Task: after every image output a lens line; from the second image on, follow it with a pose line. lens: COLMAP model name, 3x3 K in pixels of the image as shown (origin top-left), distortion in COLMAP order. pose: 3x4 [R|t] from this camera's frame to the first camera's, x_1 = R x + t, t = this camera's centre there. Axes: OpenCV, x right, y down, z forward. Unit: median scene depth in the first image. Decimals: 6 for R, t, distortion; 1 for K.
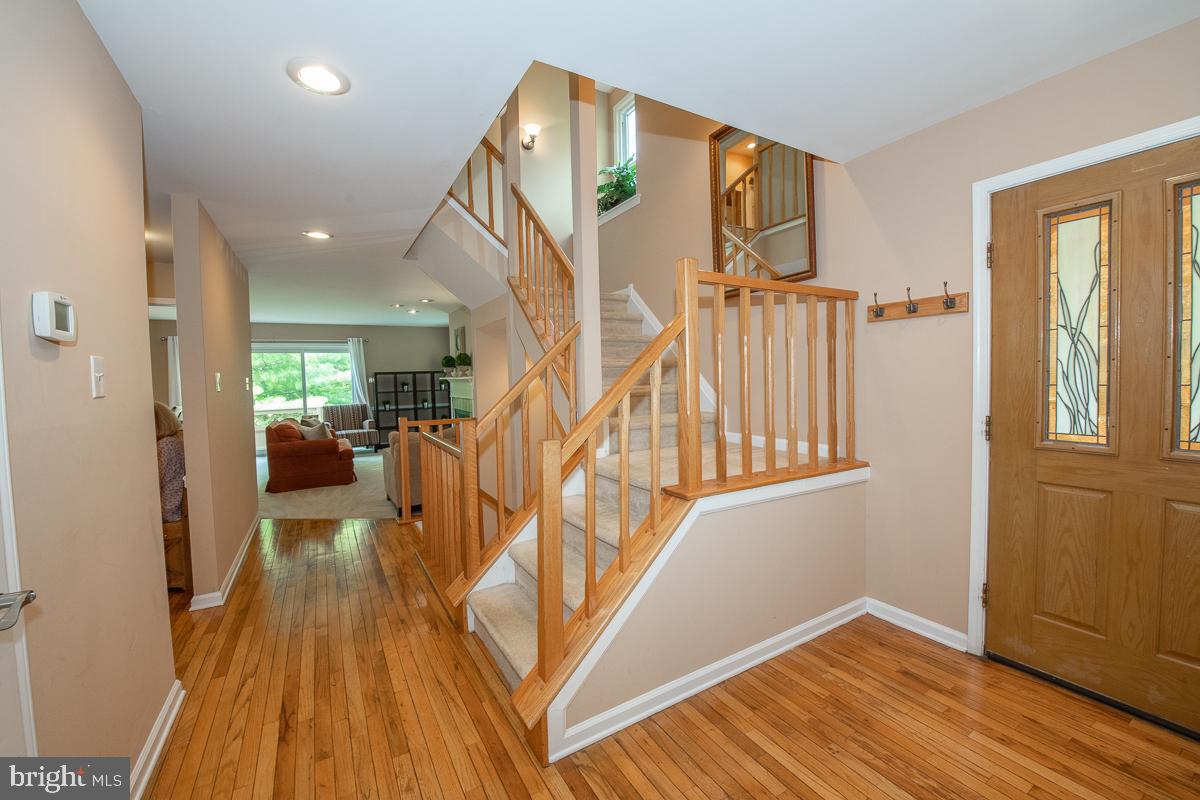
lens RADIAL K [[481.8, 0, 604.2], [0, 481.8, 394.9], [0, 0, 1]] dist [-0.014110, -0.000082]
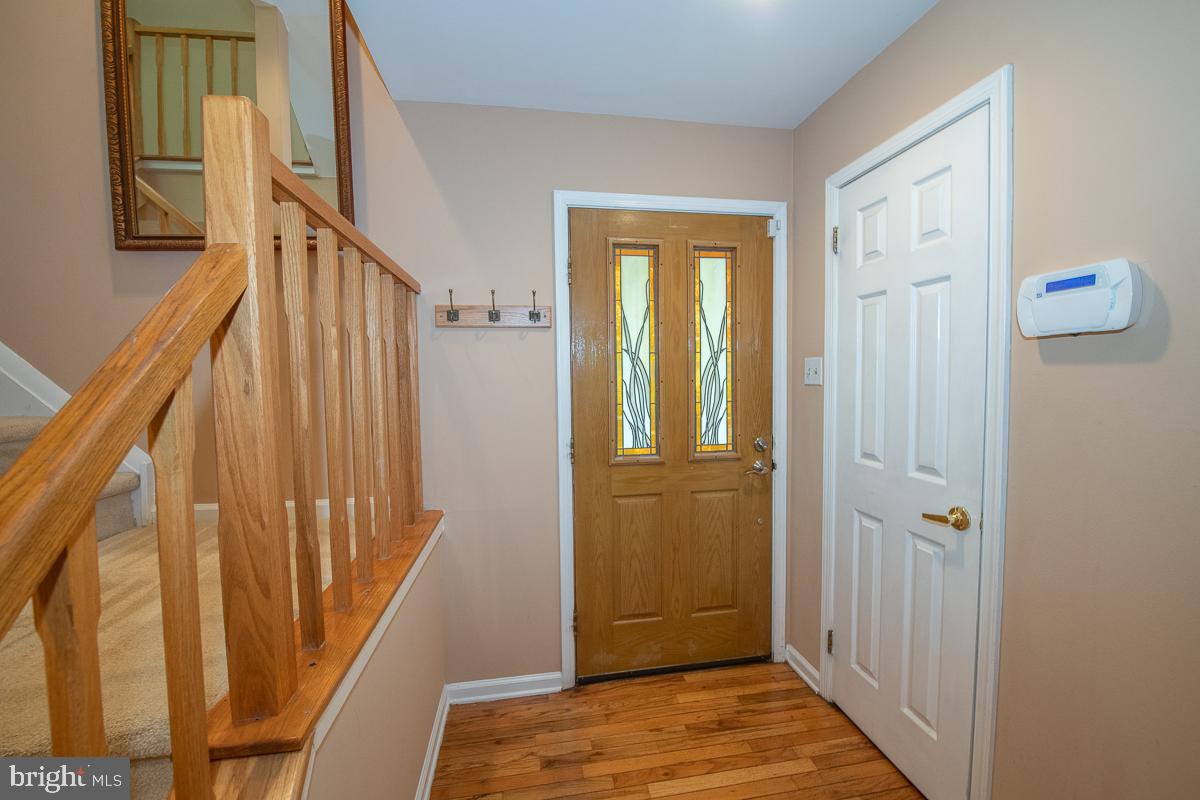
lens RADIAL K [[481.8, 0, 604.2], [0, 481.8, 394.9], [0, 0, 1]] dist [-0.014110, -0.000082]
pose [[0.359190, -0.027671, 0.932854, -0.085673], [0.038359, 0.999153, 0.014868, -0.060277], [-0.932476, 0.030443, 0.359947, 0.647044]]
